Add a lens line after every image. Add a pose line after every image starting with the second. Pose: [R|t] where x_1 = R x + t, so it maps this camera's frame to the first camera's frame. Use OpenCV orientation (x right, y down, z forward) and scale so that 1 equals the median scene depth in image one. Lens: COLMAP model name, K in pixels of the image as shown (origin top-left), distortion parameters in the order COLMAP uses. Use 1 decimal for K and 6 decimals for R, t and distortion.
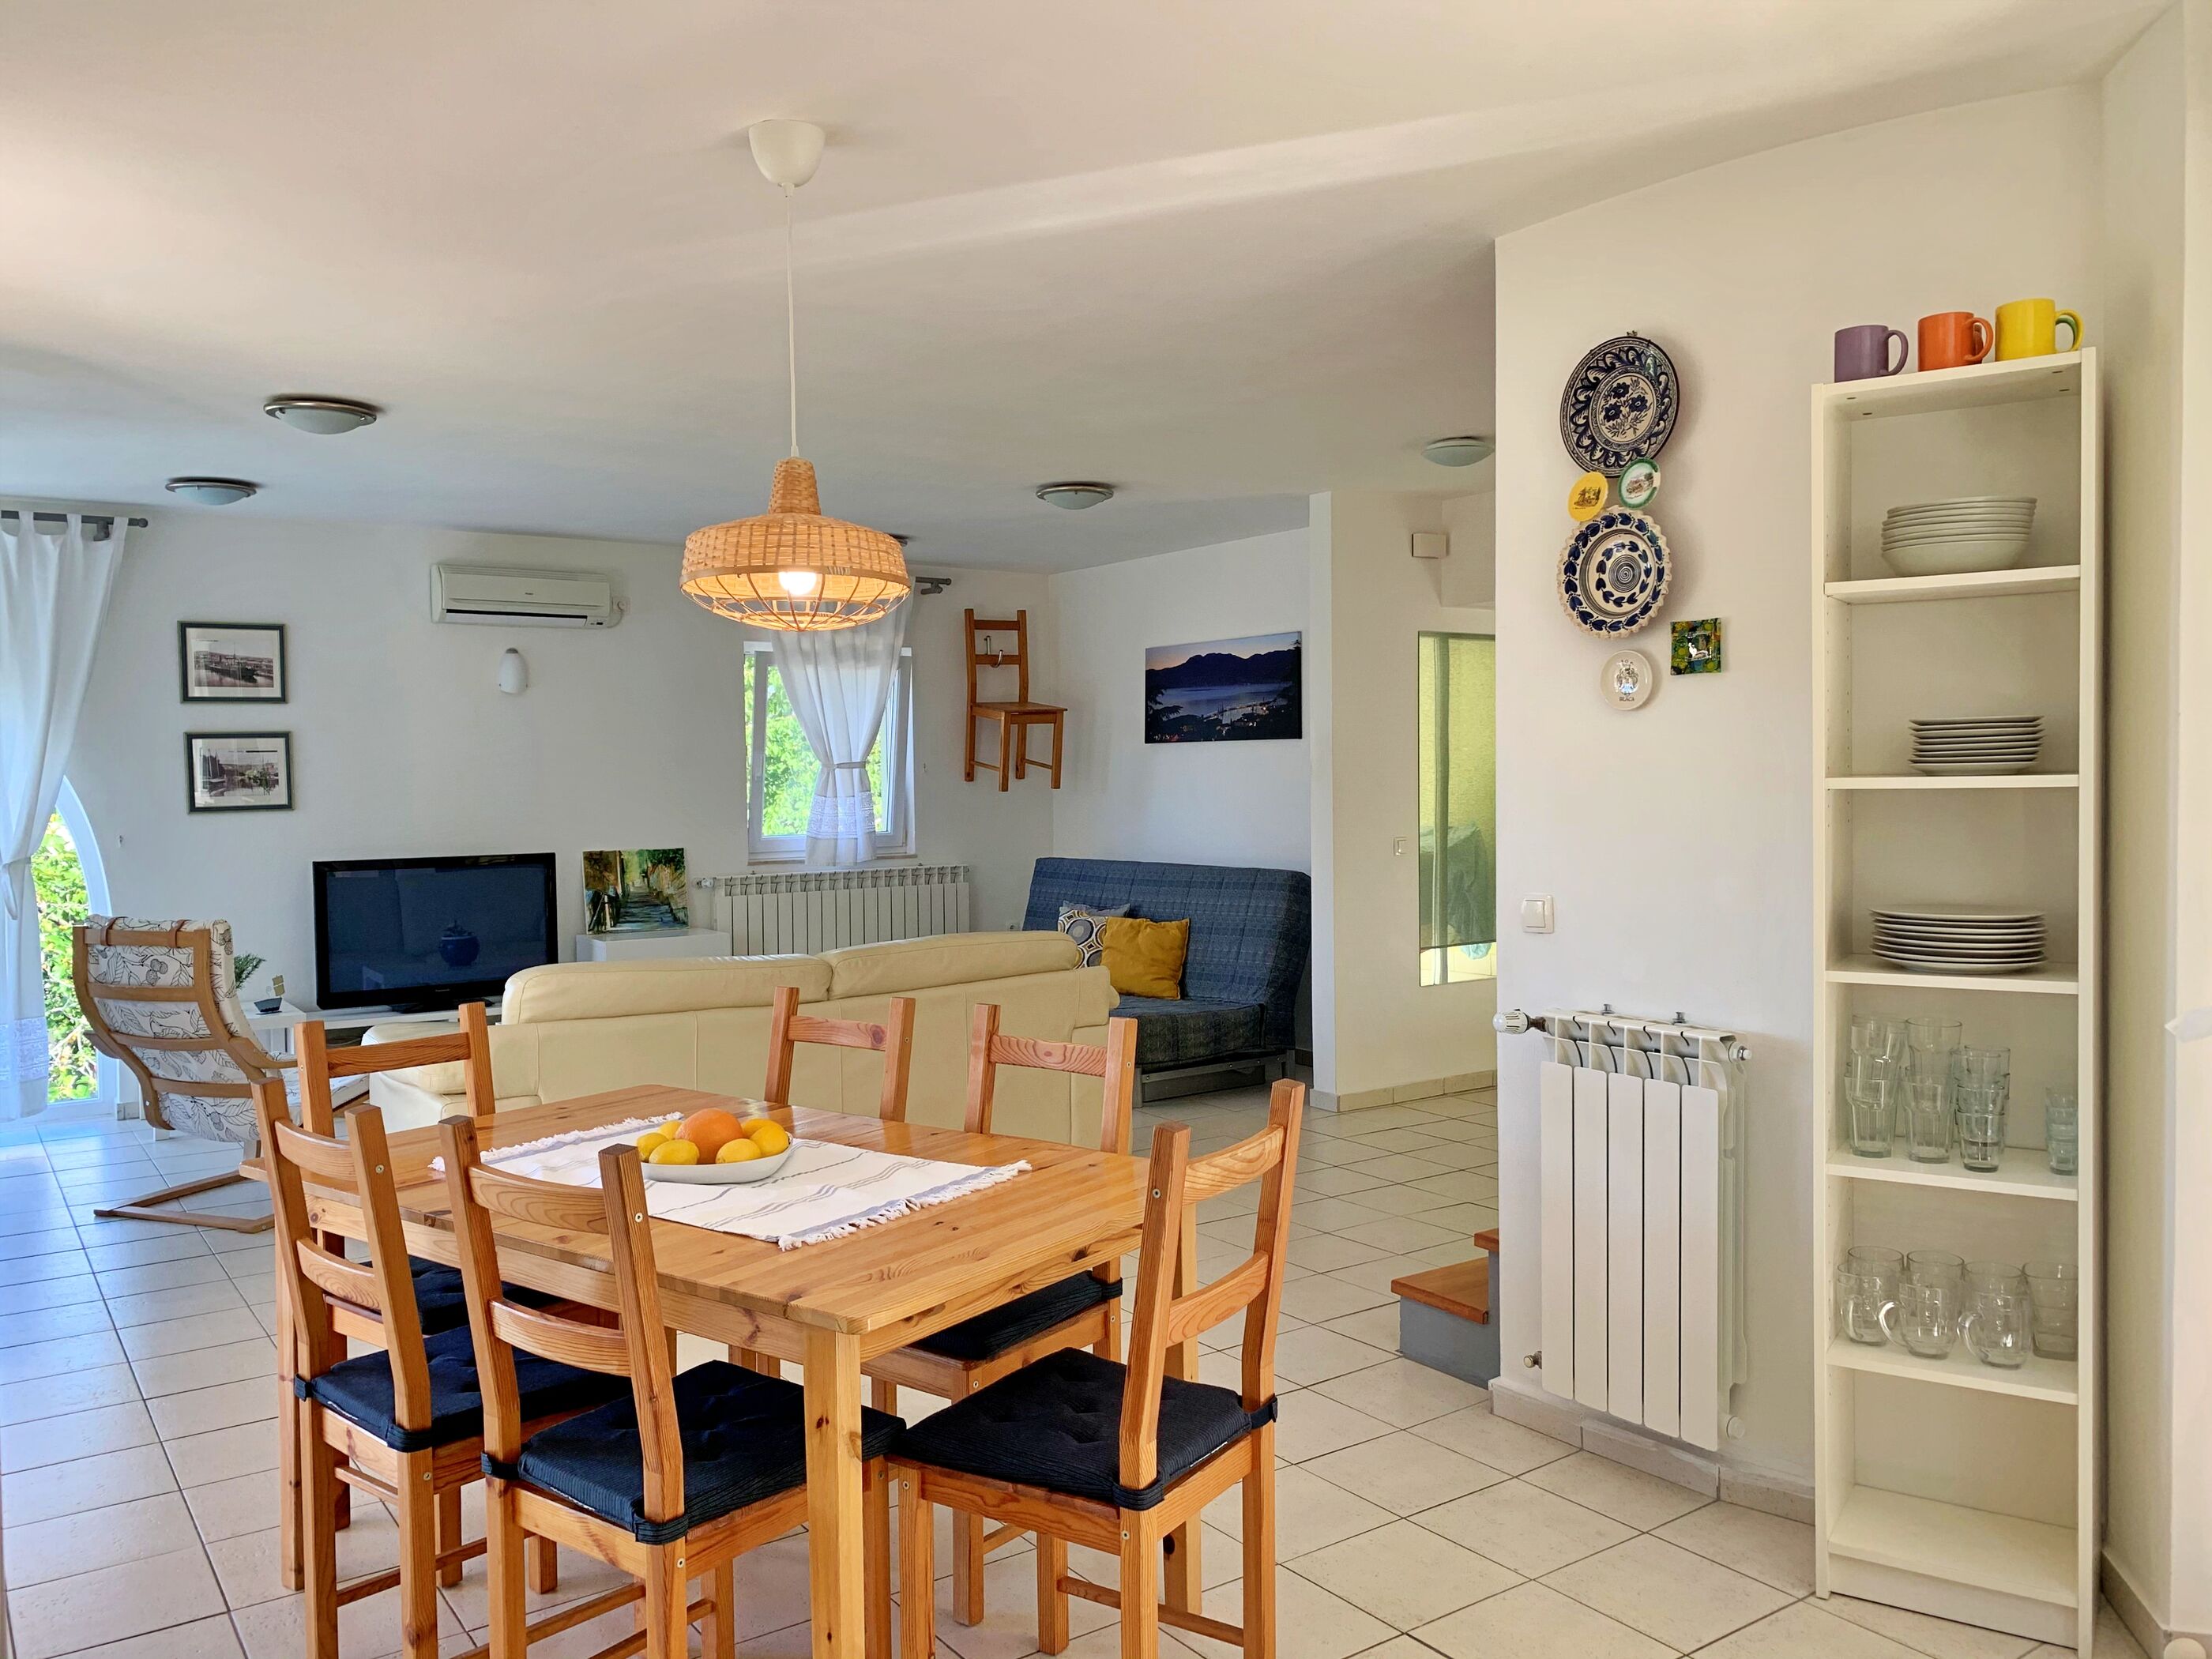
lens RADIAL K [[1699.8, 0, 1106.0], [0, 1699.8, 829.5], [0, 0, 1]] dist [0.001478, 0.004636]
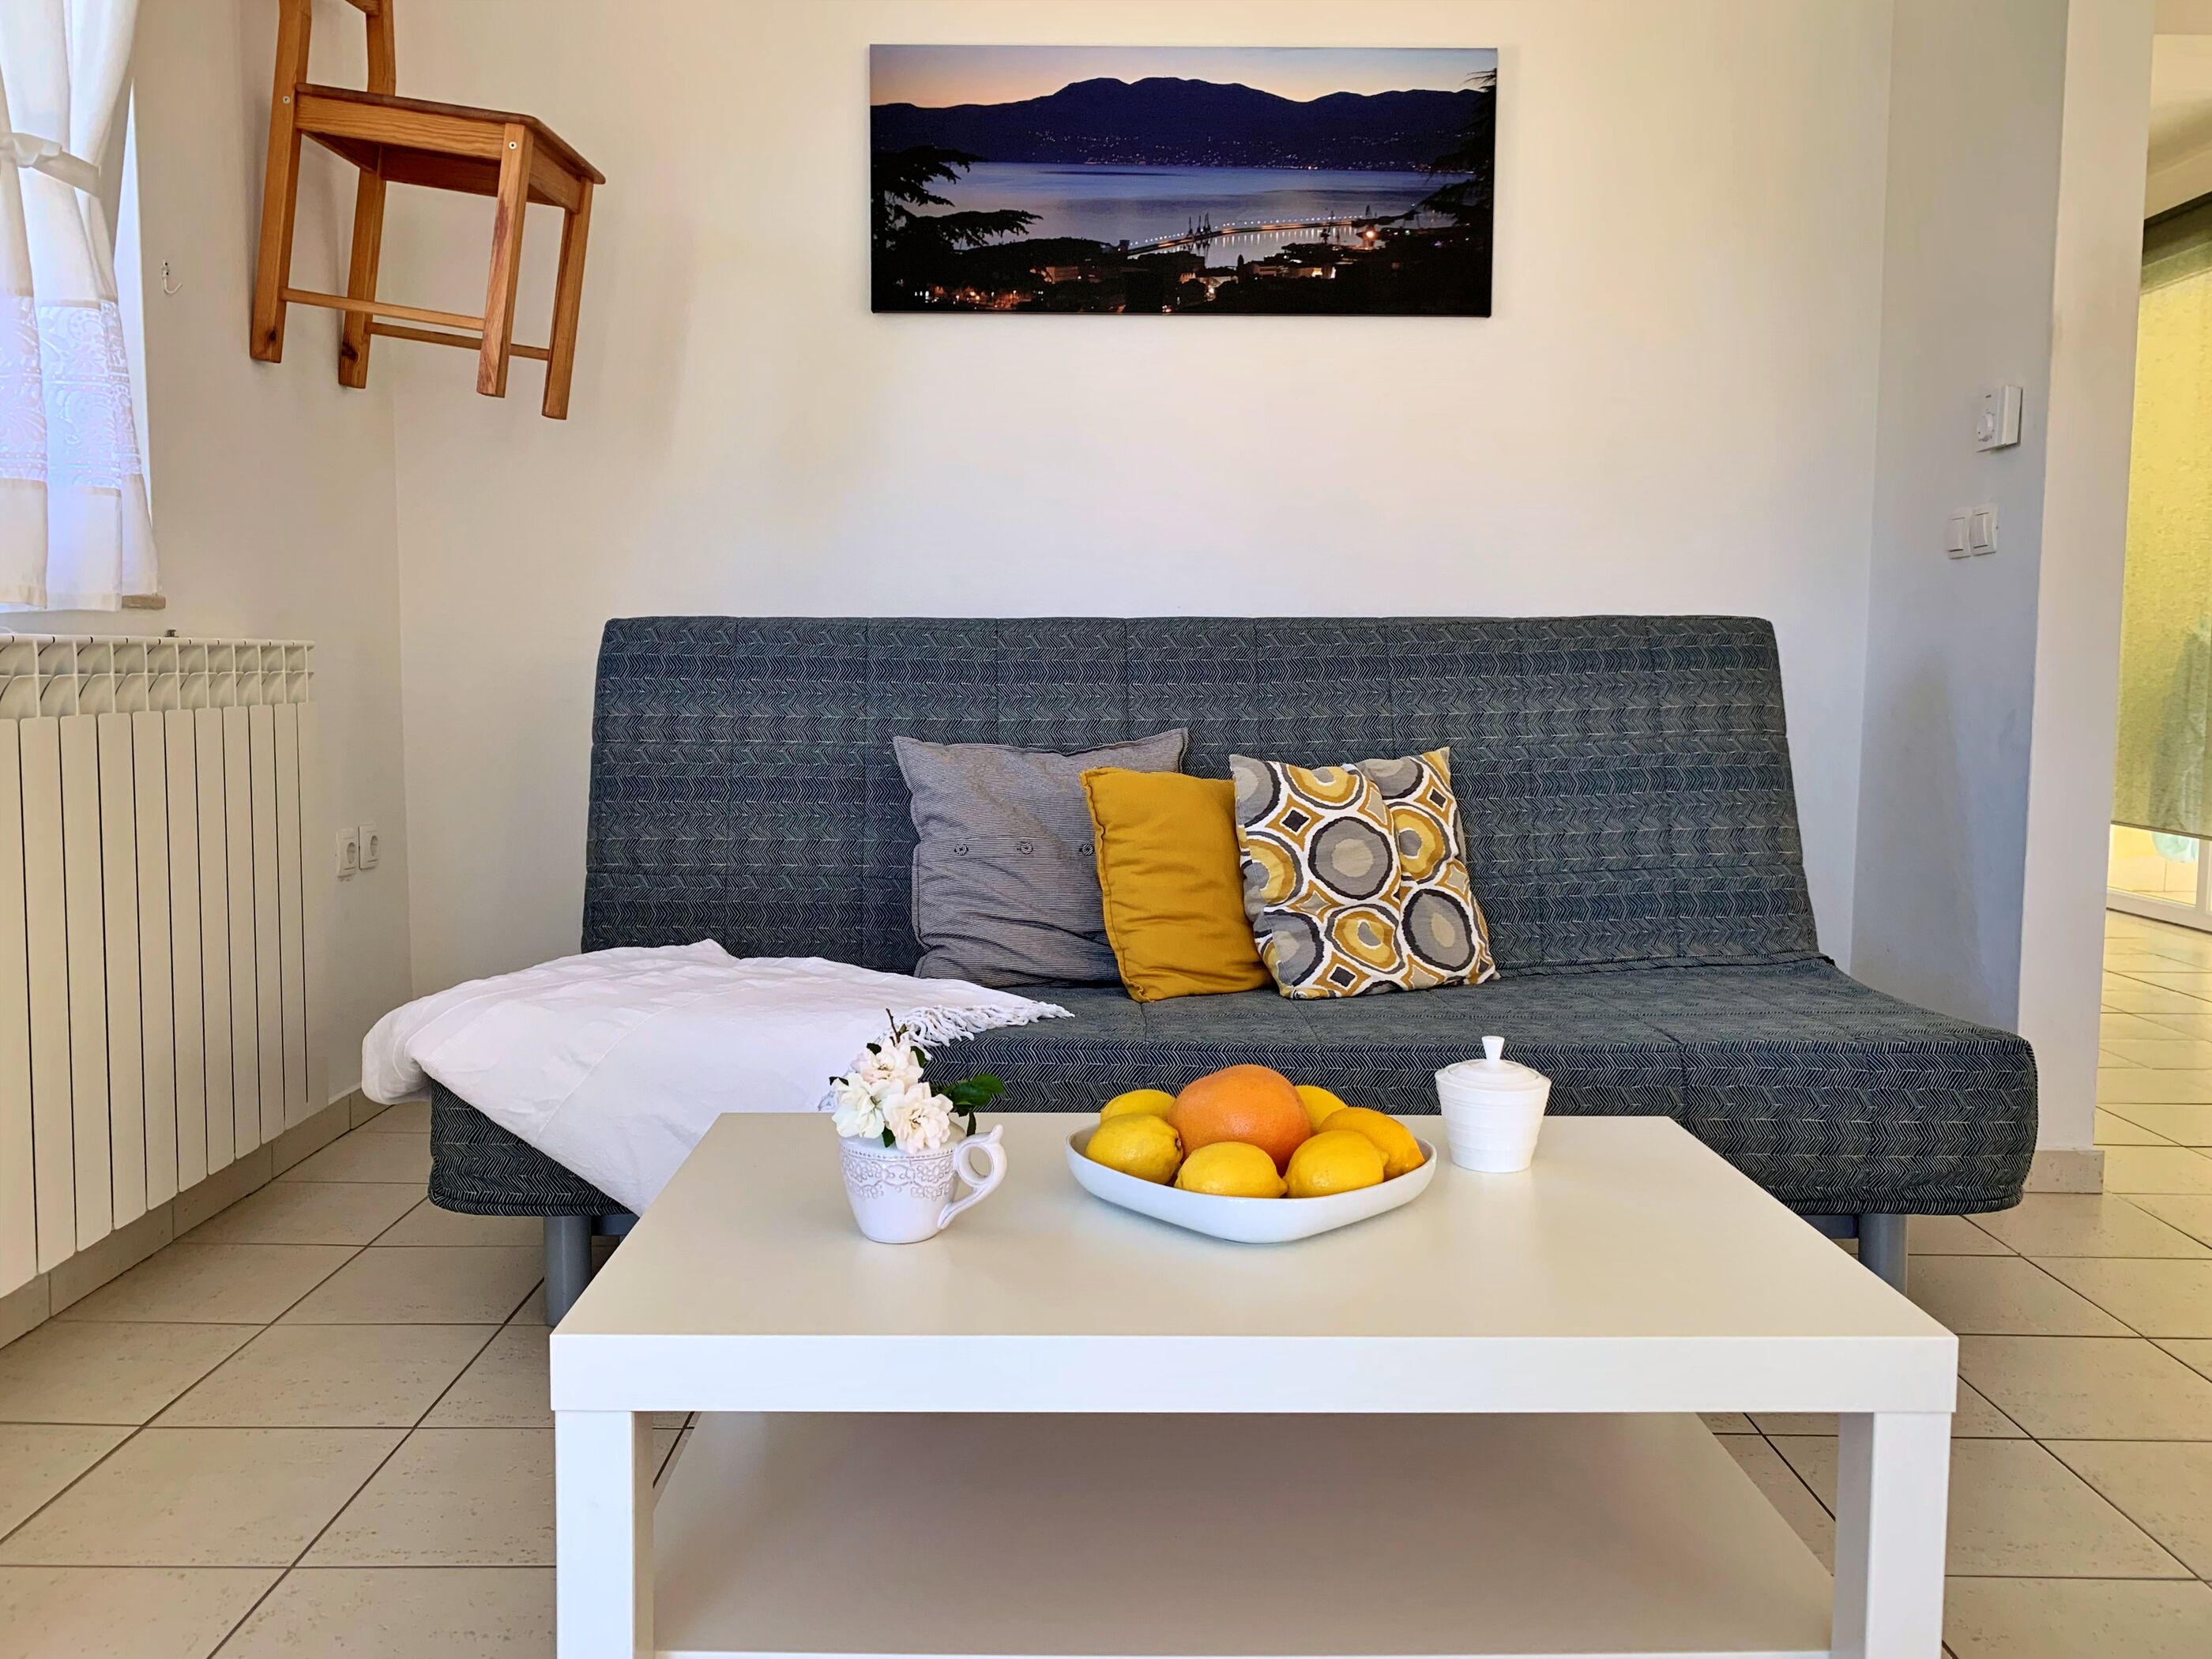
lens RADIAL K [[1701.4, 0, 1088.5], [0, 1701.4, 812.3], [0, 0, 1]] dist [0.091578, -0.200380]
pose [[0.583764, -0.055449, 0.810028, -0.279373], [0.013471, 0.998189, 0.058622, 0.039947], [-0.811812, -0.023309, 0.583454, 0.811402]]
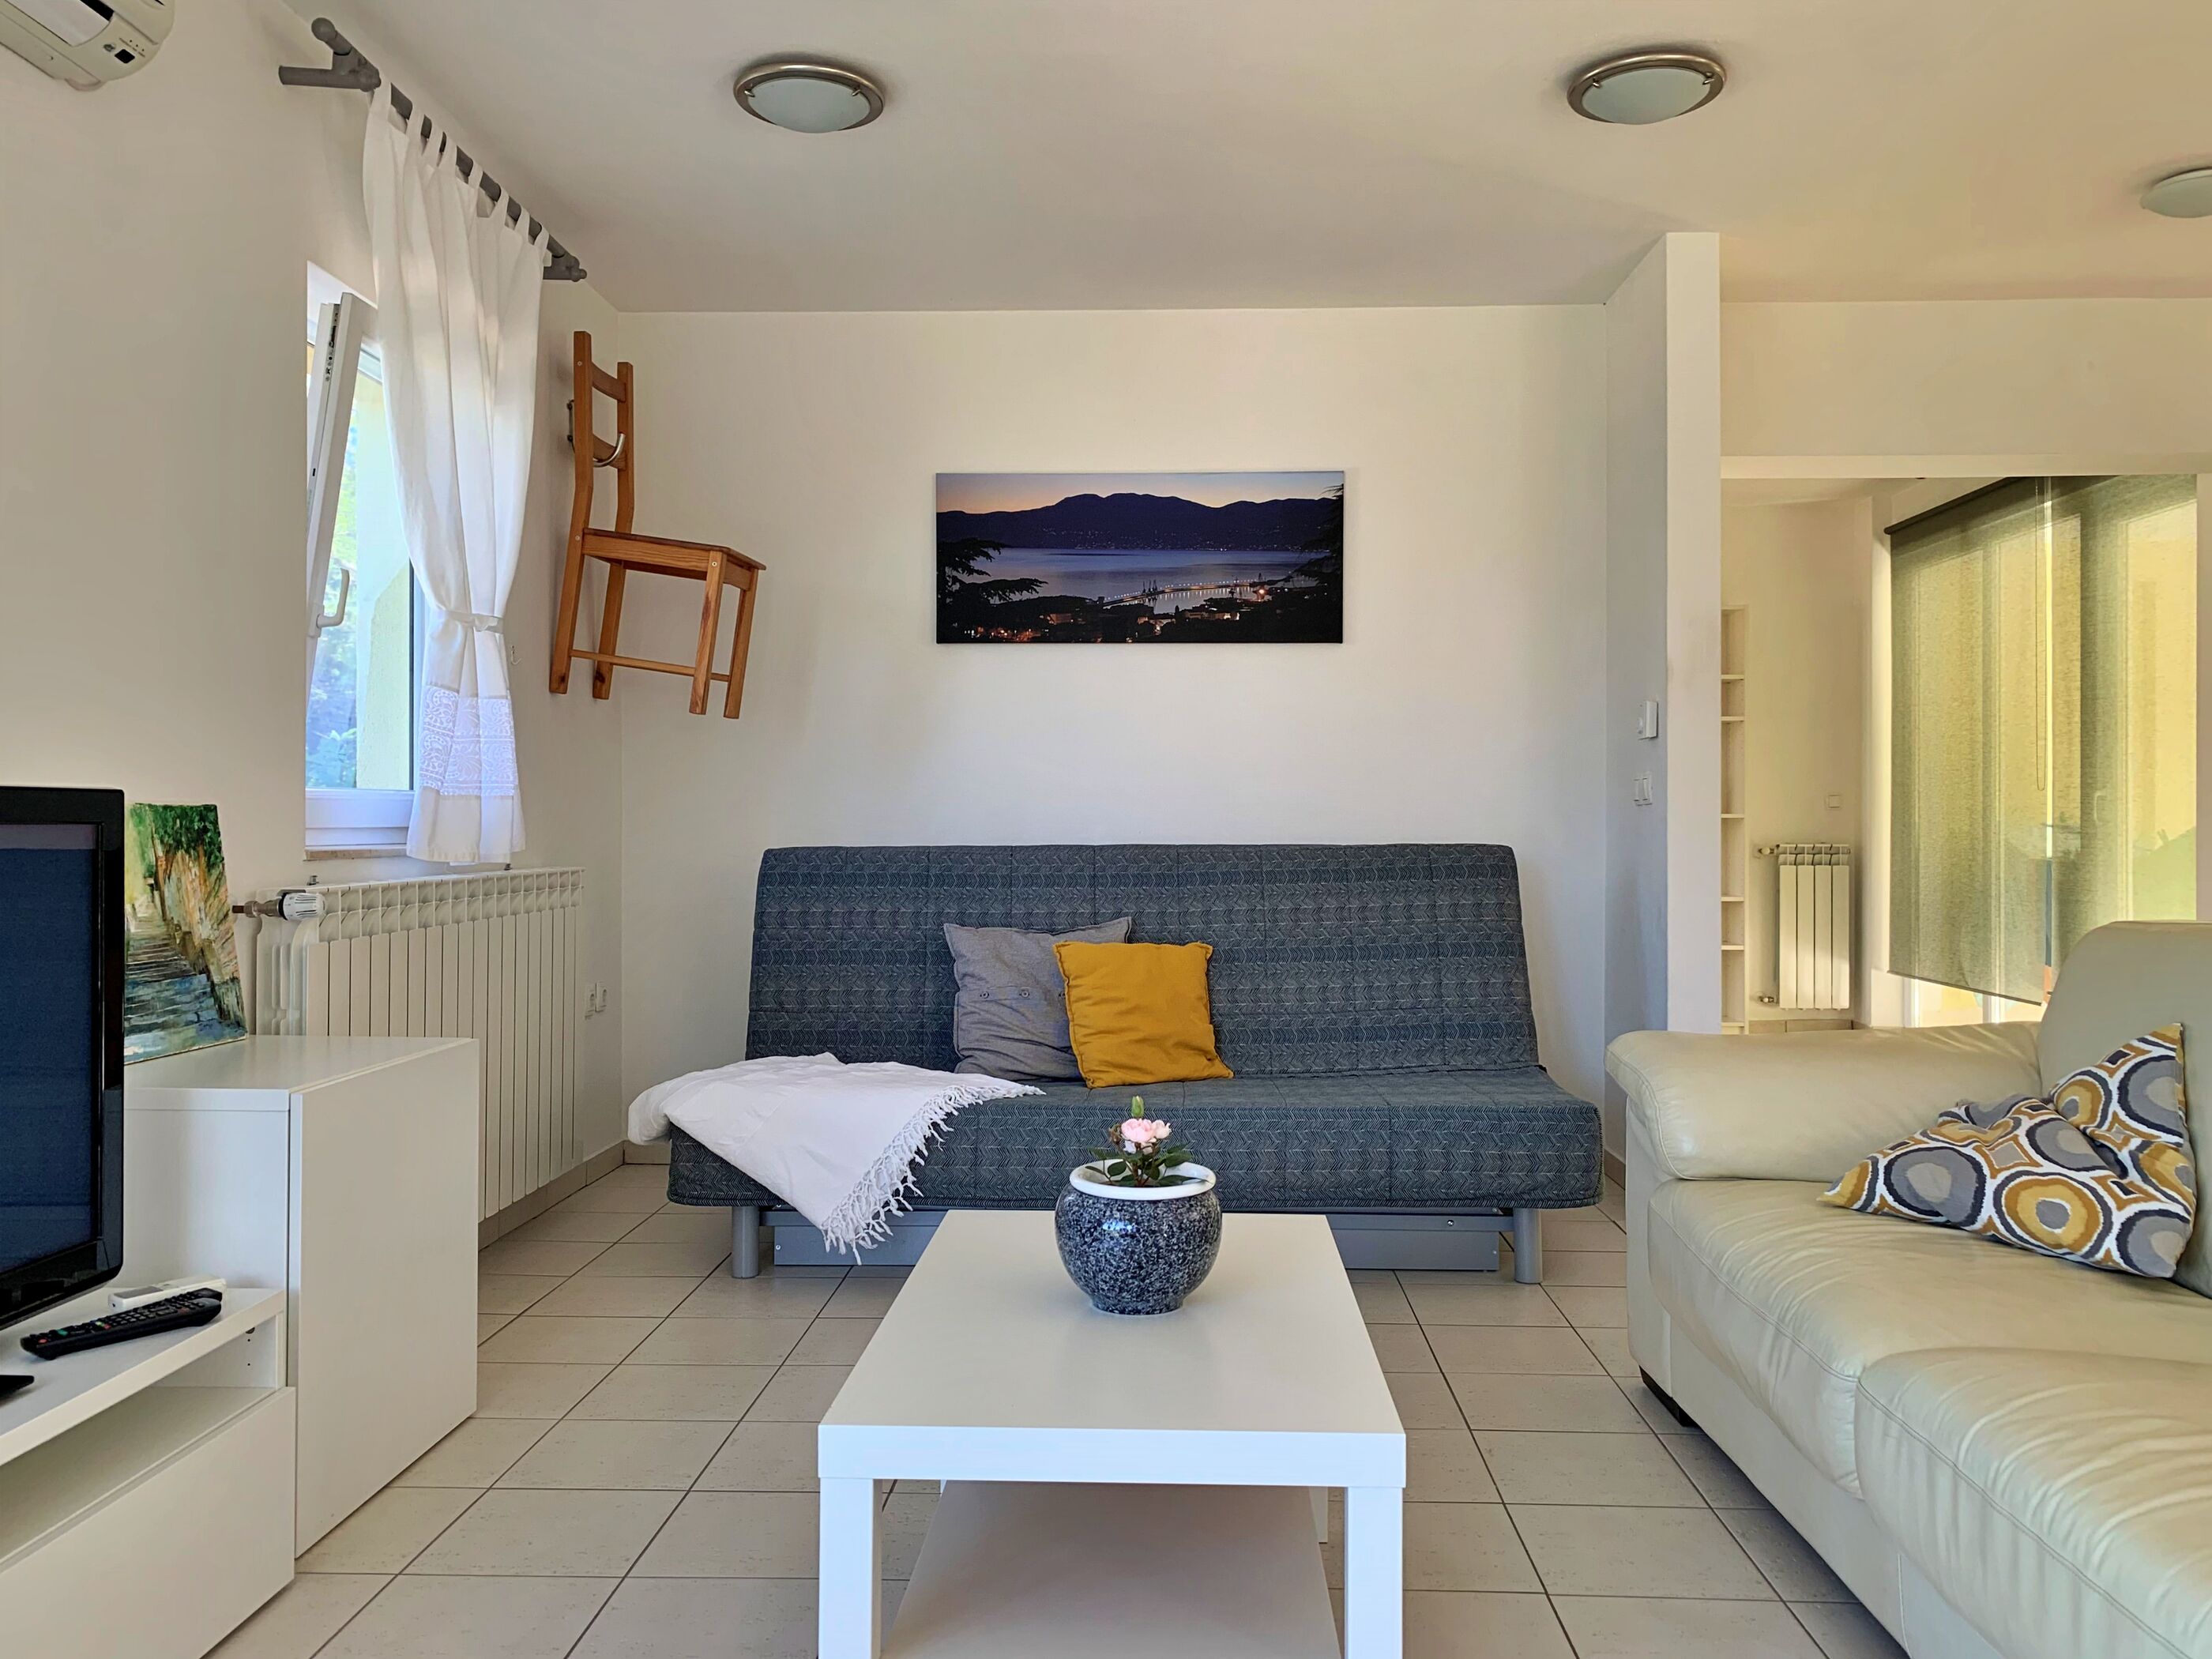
lens RADIAL K [[1732.9, 0, 1120.7], [0, 1732.9, 802.0], [0, 0, 1]] dist [0.166640, -0.349202]
pose [[0.611697, 0.020799, 0.790819, -0.429679], [0.017277, 0.999065, -0.039640, 0.028367], [-0.790904, 0.037910, 0.610765, 0.657860]]
